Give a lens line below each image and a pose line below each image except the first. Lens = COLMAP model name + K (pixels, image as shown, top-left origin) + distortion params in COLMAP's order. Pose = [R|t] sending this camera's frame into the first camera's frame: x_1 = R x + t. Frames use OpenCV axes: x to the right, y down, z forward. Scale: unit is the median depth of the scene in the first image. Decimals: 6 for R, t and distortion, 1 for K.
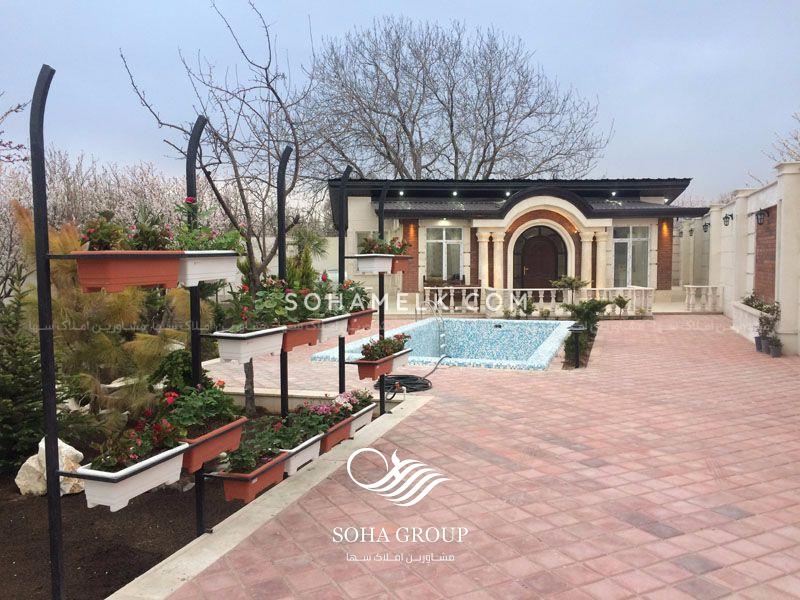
lens RADIAL K [[681.2, 0, 400.3], [0, 681.2, 296.5], [0, 0, 1]] dist [0.077300, -0.096284]
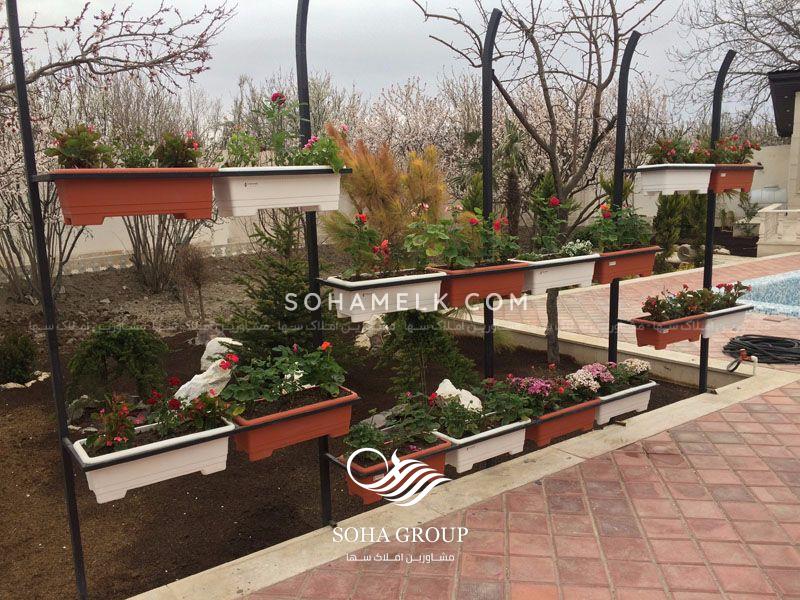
lens RADIAL K [[681.2, 0, 396.3], [0, 681.2, 297.2], [0, 0, 1]] dist [0.077300, -0.096284]
pose [[0.808757, 0.080664, -0.582584, 0.050626], [-0.011720, 0.992564, 0.121159, -0.003881], [0.588026, -0.091161, 0.803689, 0.097521]]
